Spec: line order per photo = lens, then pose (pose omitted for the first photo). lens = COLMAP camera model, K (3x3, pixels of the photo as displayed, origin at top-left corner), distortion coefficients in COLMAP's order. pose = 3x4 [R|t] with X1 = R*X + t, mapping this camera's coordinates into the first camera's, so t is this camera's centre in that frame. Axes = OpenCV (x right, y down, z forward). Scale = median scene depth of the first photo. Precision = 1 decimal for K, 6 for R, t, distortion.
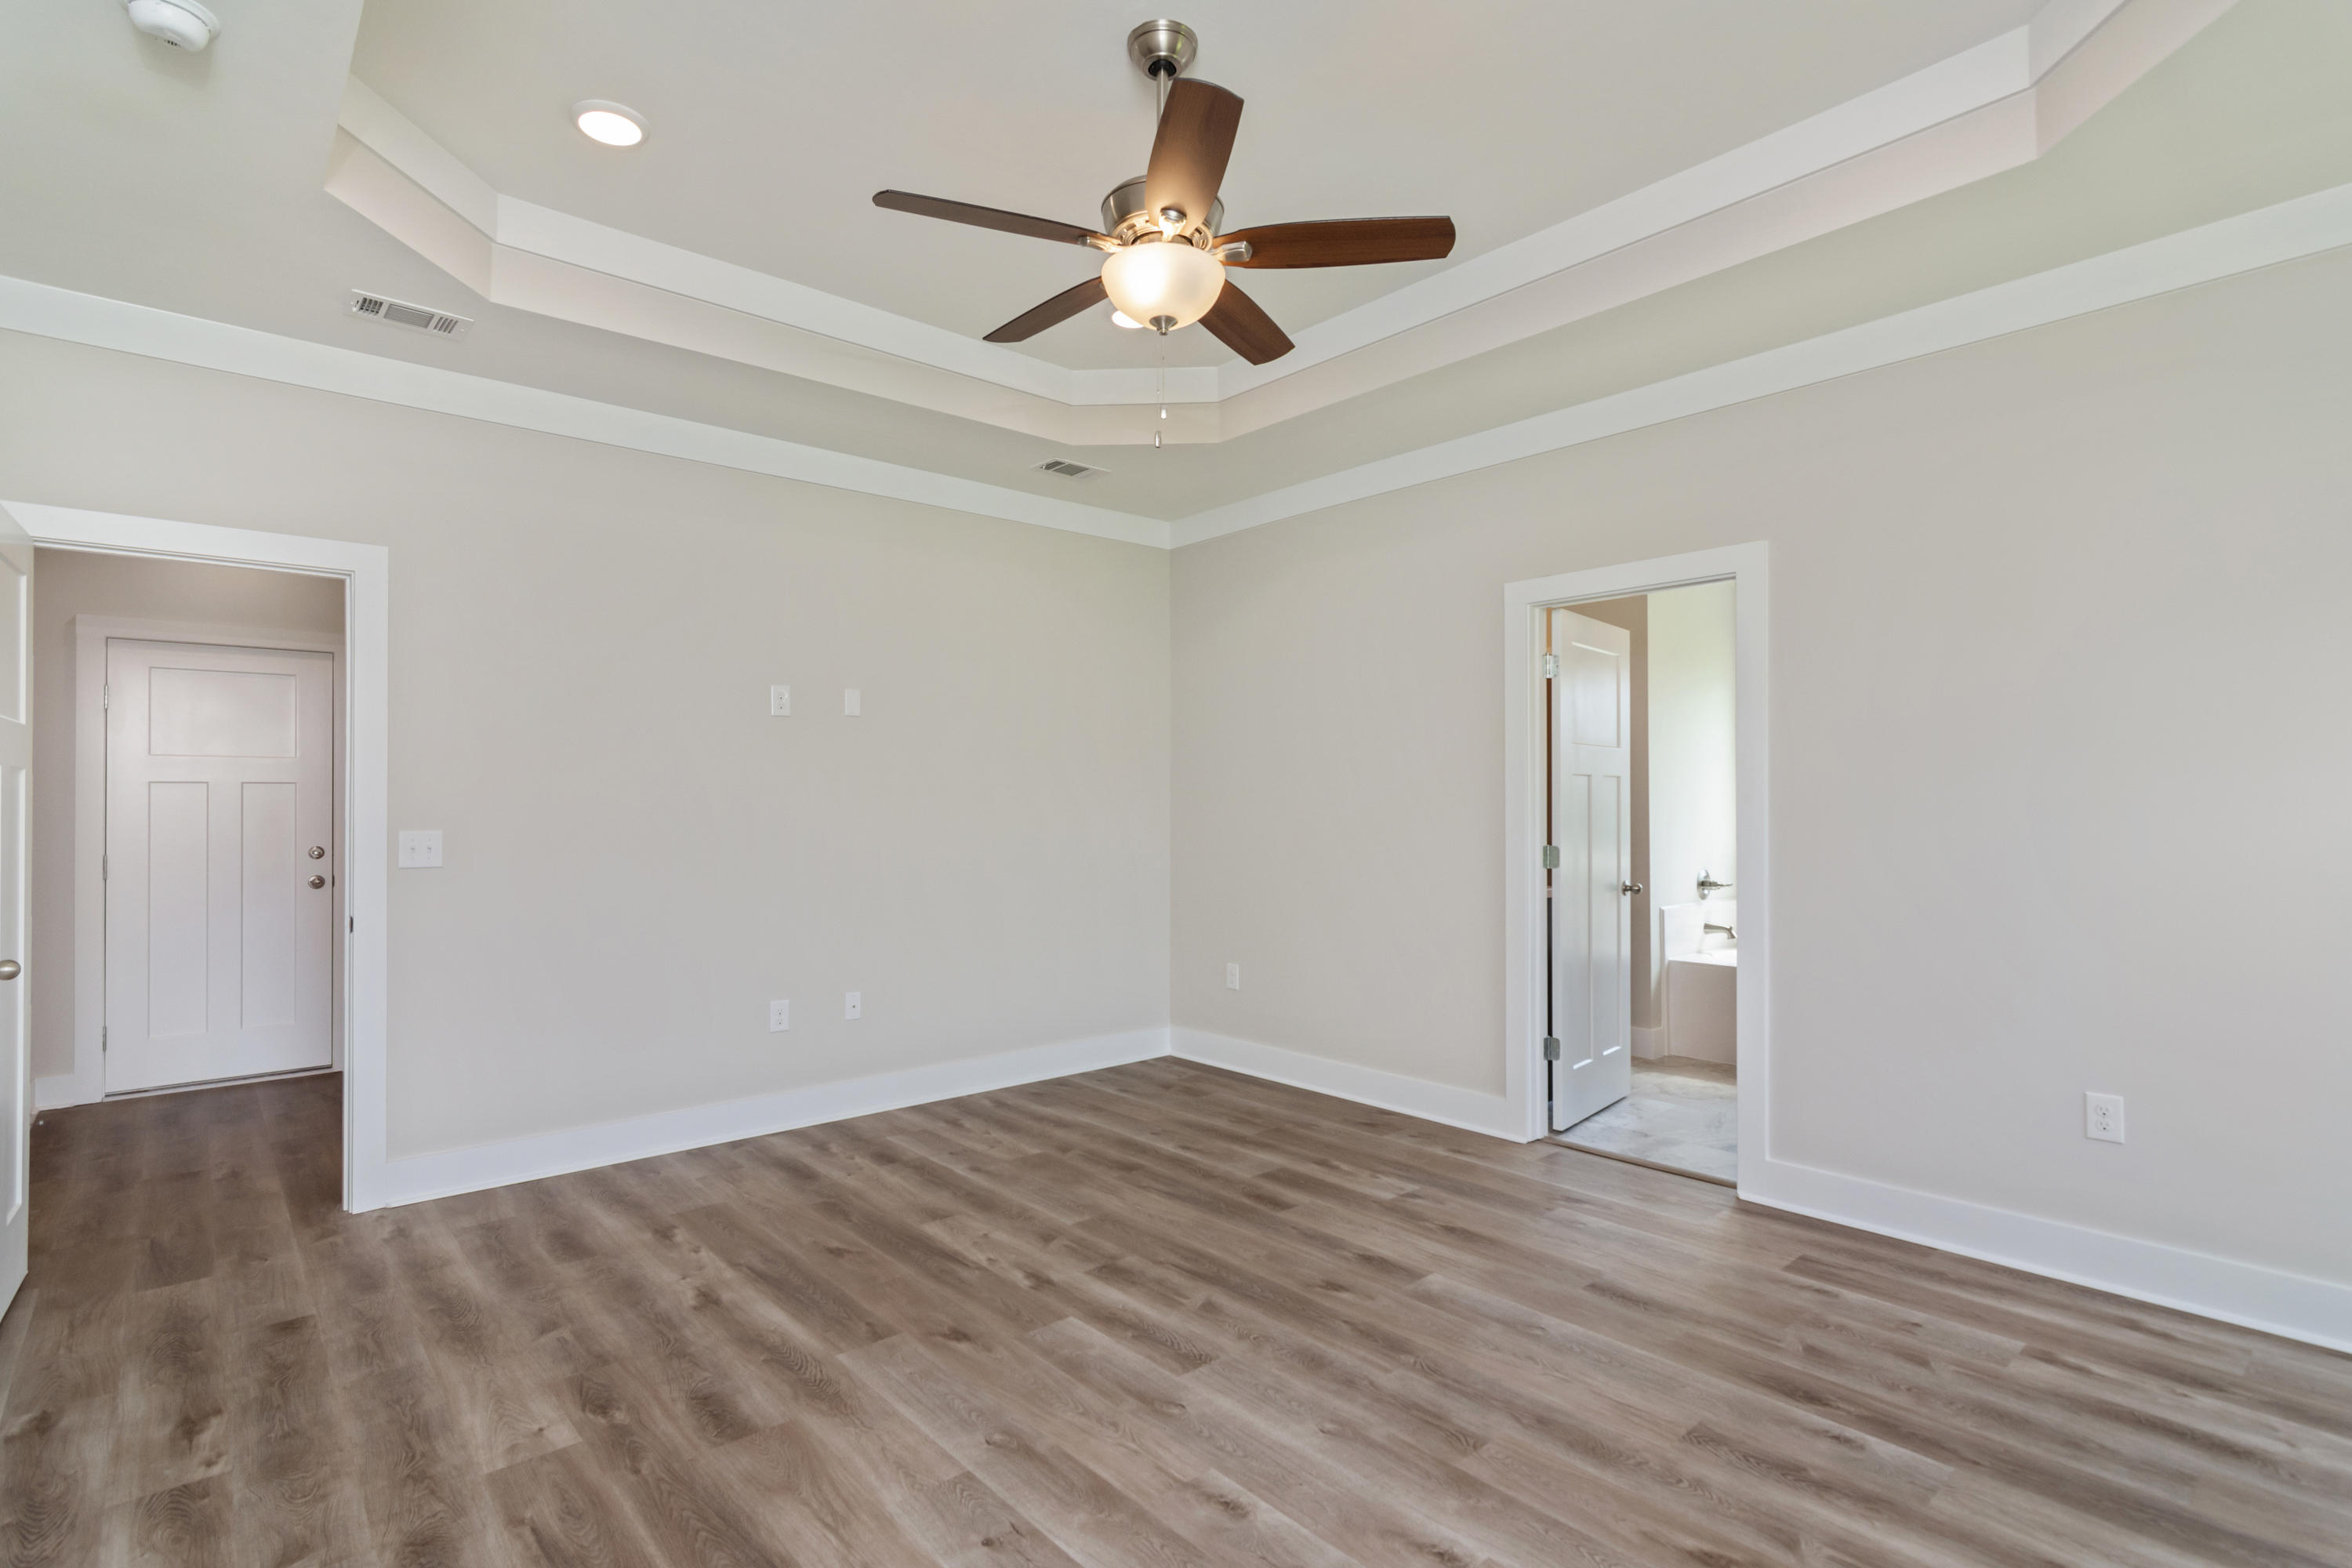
lens RADIAL K [[1139.7, 0, 1172.8], [0, 1139.7, 790.2], [0, 0, 1]] dist [0.001563, 0.002312]
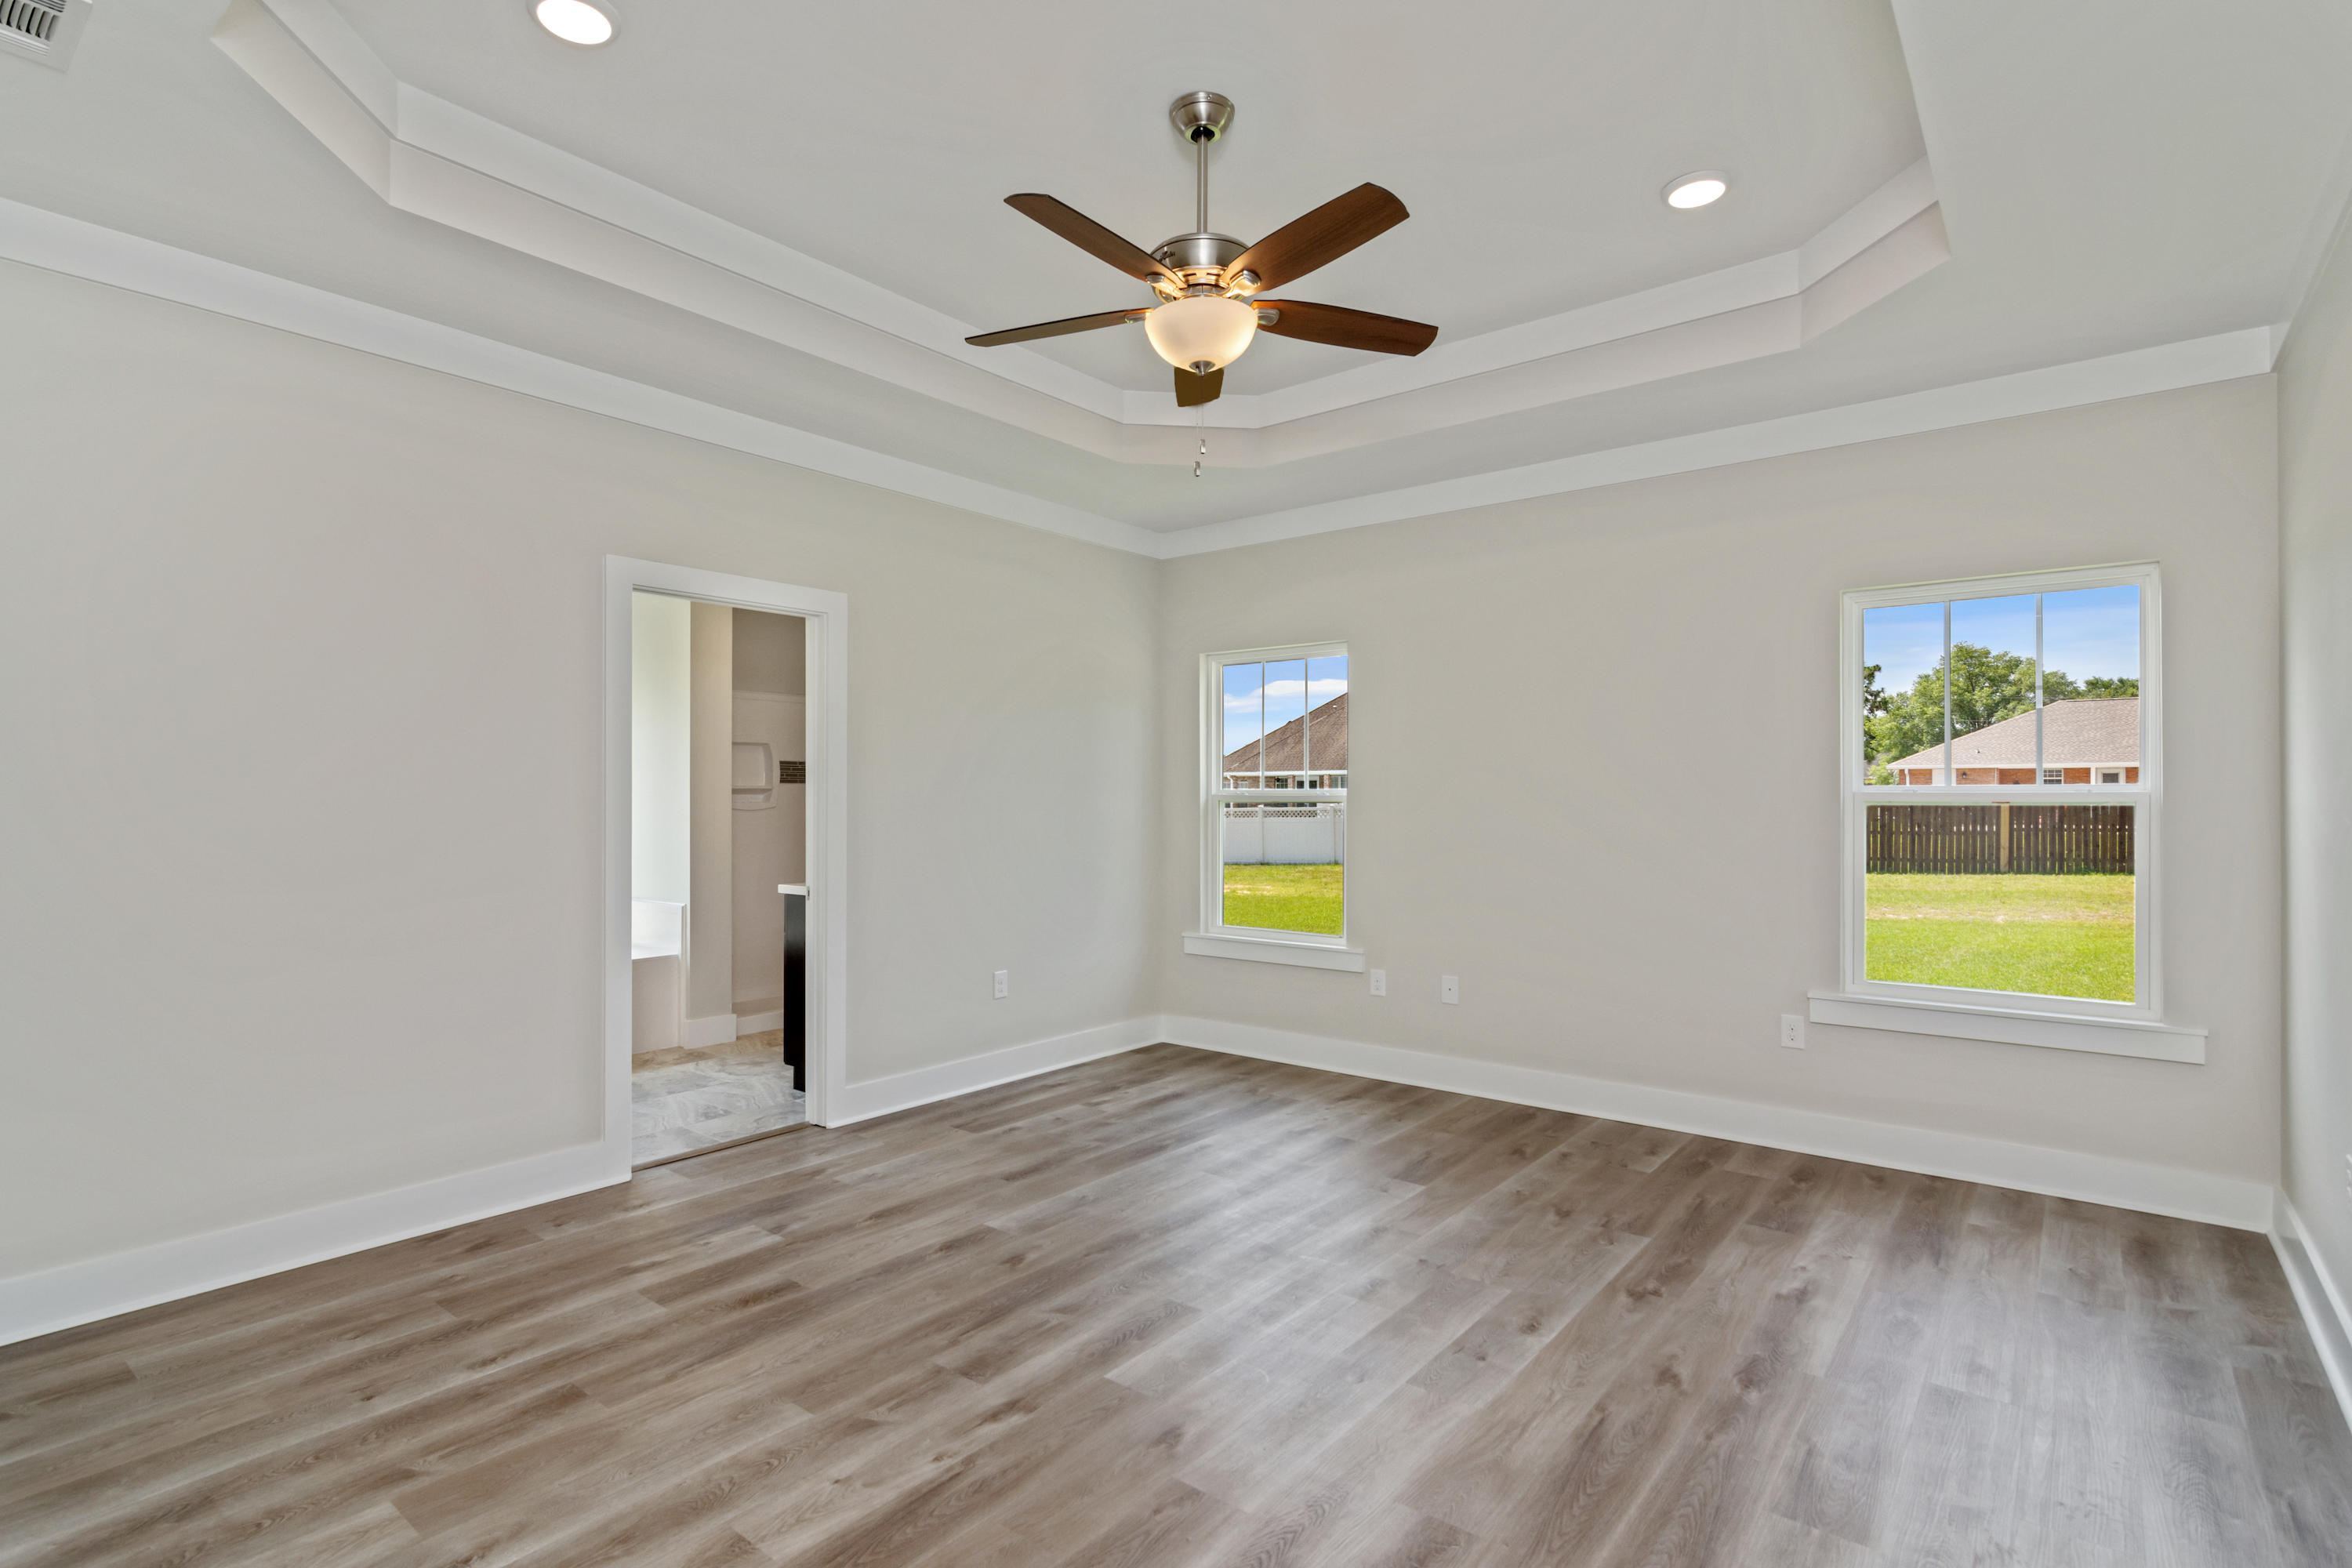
lens RADIAL K [[1139.7, 0, 1172.8], [0, 1139.7, 790.2], [0, 0, 1]] dist [0.001563, 0.002312]
pose [[-0.181175, 0.013465, 0.983359, -0.843835], [-0.012391, 0.999796, -0.015973, 0.015595], [-0.983373, -0.015079, -0.180971, 0.960368]]
